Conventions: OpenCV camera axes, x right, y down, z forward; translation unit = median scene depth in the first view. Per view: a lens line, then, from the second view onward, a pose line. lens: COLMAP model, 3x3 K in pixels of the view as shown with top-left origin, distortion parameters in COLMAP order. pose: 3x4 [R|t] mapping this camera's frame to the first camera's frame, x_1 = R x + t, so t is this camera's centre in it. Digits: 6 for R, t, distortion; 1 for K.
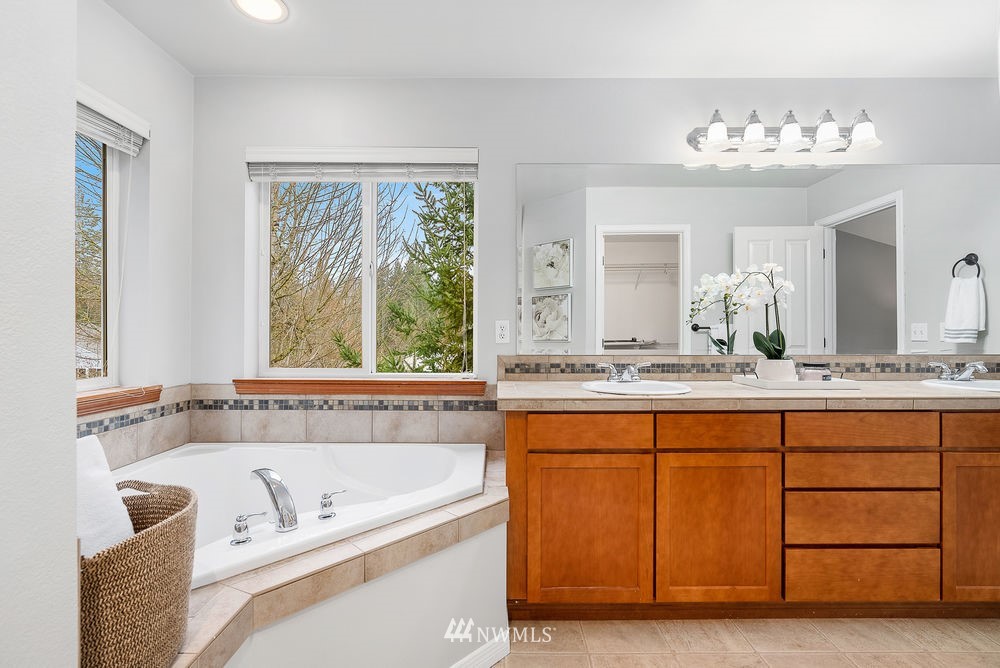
lens RADIAL K [[452.7, 0, 496.4], [0, 452.7, 331.5], [0, 0, 1]] dist [-0.008817, 0.002509]
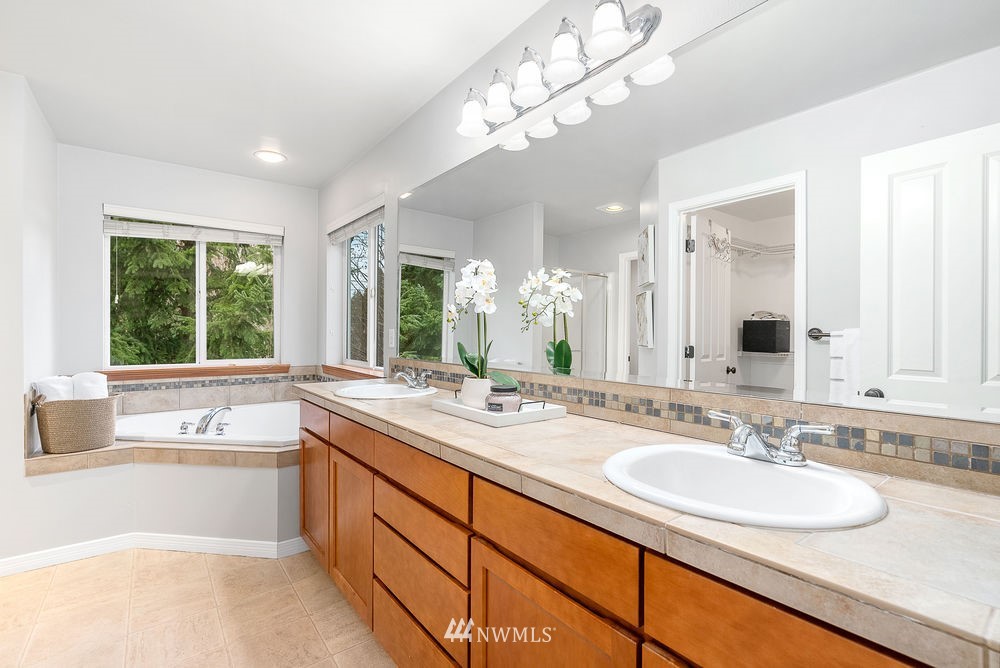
lens RADIAL K [[452.7, 0, 504.4], [0, 452.7, 334.7], [0, 0, 1]] dist [-0.008817, 0.002509]
pose [[0.615345, 0.006824, -0.788228, 1.354698], [-0.002691, 0.999975, 0.006557, -0.021216], [0.788253, -0.001914, 0.615348, 0.566187]]
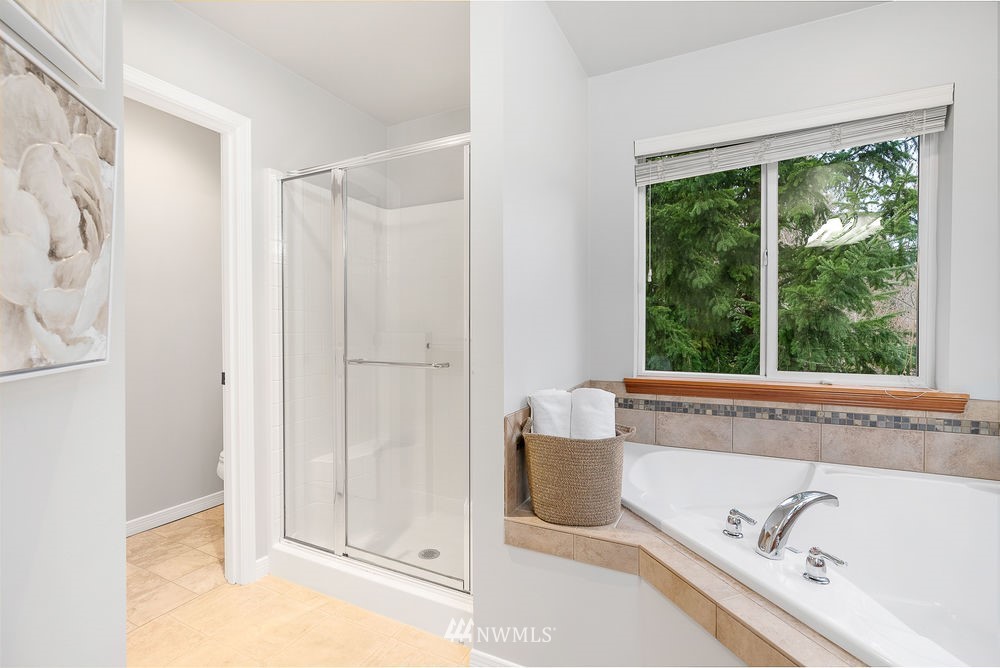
lens RADIAL K [[452.7, 0, 495.1], [0, 452.7, 332.8], [0, 0, 1]] dist [-0.008817, 0.002509]
pose [[-0.452978, 0.016393, -0.891371, 0.383110], [0.004849, 0.999861, 0.015924, -0.010214], [0.891508, 0.002891, -0.452995, 0.630306]]
